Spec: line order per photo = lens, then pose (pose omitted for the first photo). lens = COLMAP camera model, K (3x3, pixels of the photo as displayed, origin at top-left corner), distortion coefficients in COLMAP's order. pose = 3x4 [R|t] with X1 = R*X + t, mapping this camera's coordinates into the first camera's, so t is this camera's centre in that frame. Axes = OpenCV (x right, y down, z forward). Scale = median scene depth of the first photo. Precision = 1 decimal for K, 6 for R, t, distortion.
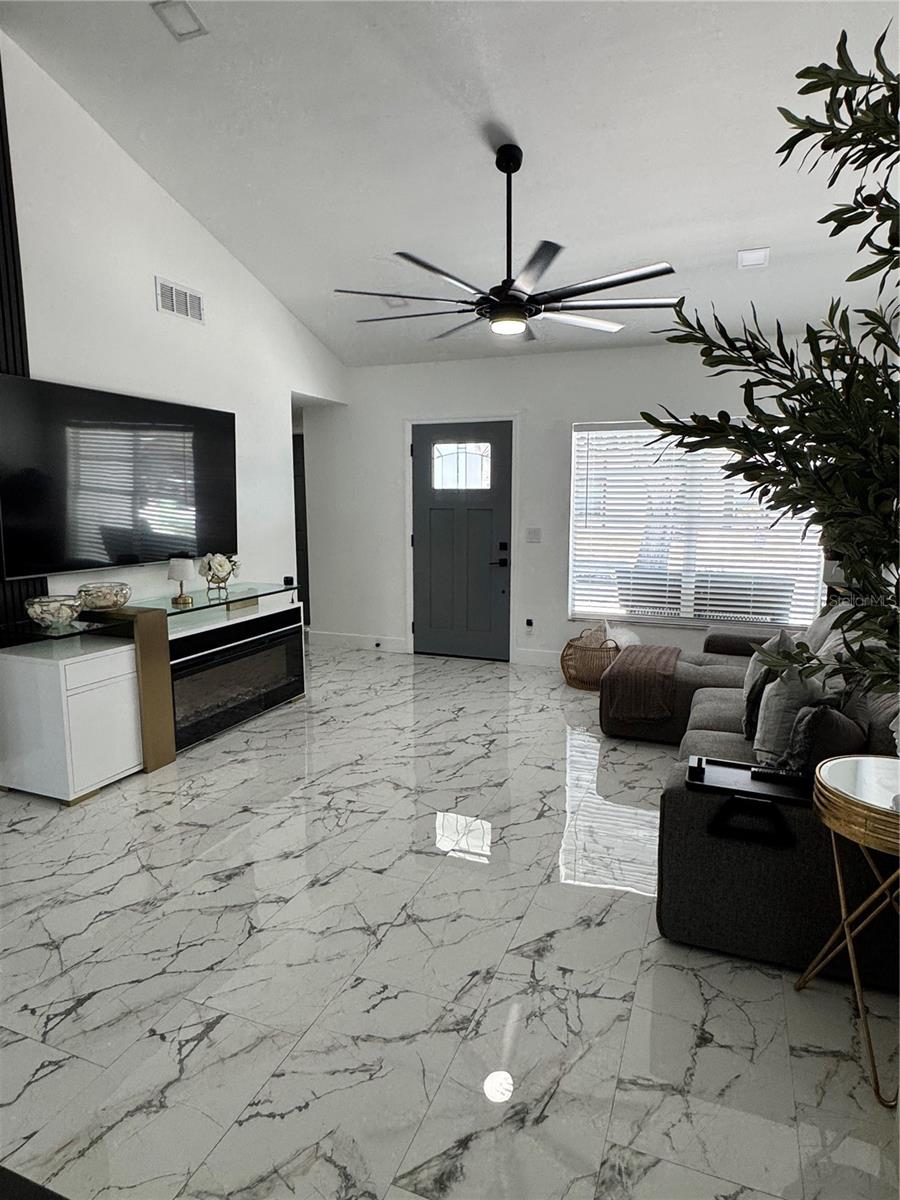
lens RADIAL K [[713.0, 0, 452.1], [0, 713.0, 601.3], [0, 0, 1]] dist [0.001102, 0.000989]
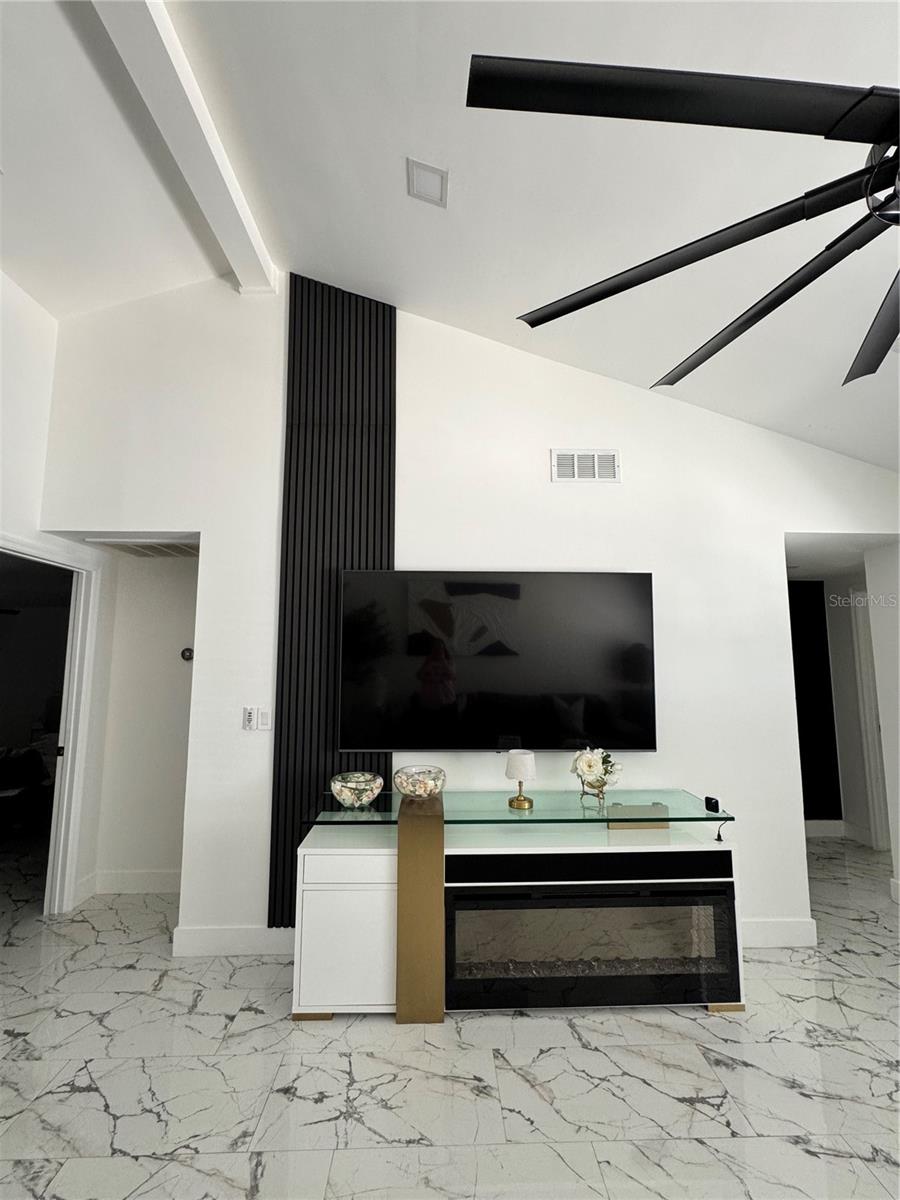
lens RADIAL K [[517.3, 0, 446.5], [0, 517.3, 598.8], [0, 0, 1]] dist [-0.005427, 0.001017]
pose [[0.401362, -0.104114, -0.909983, 0.141129], [-0.138133, 0.975274, -0.172510, -0.107165], [0.905444, 0.194938, 0.377056, 0.603803]]
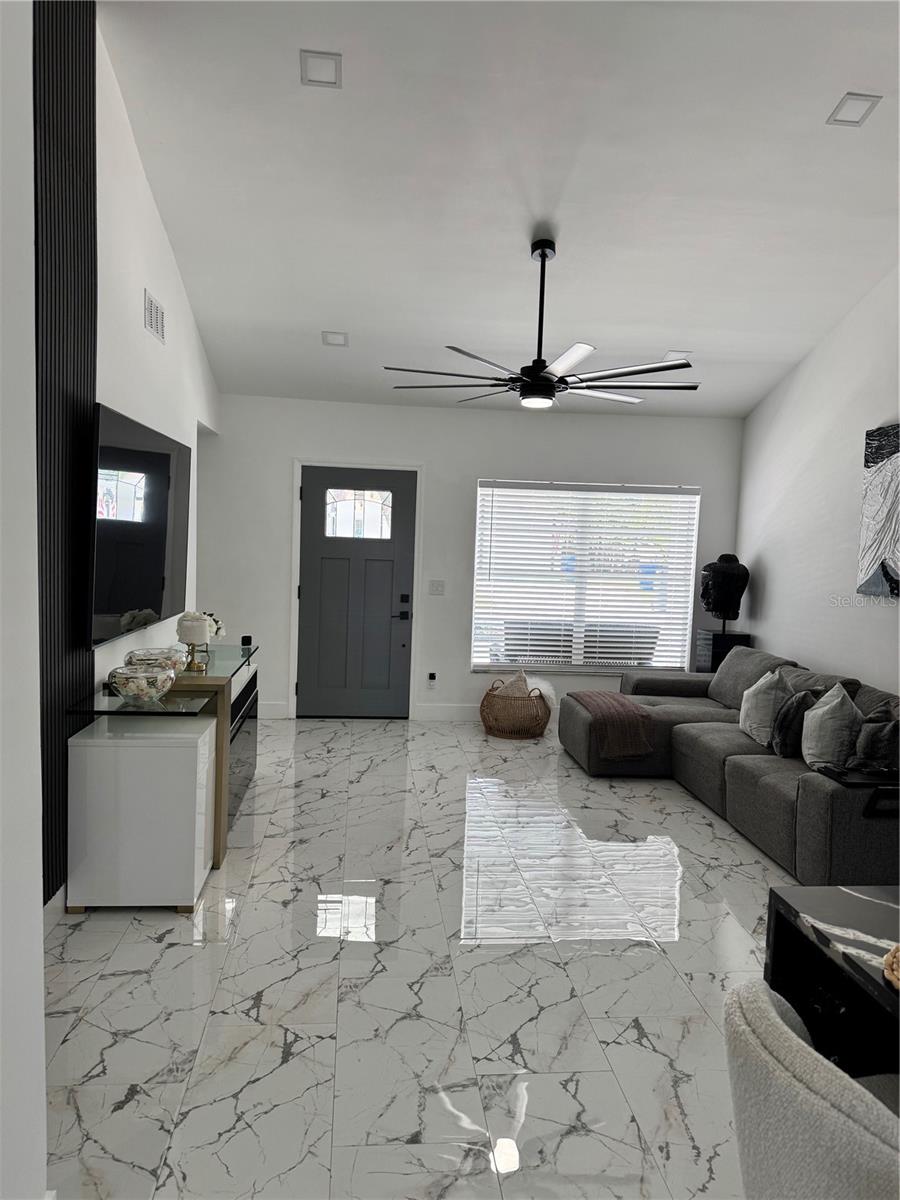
lens RADIAL K [[850.2, 0, 453.8], [0, 850.2, 601.2], [0, 0, 1]] dist [0.054886, -0.065075]
pose [[0.882527, -0.005370, 0.470232, -0.541966], [0.032583, 0.998230, -0.049753, -0.018569], [-0.469132, 0.059230, 0.881140, -0.061218]]
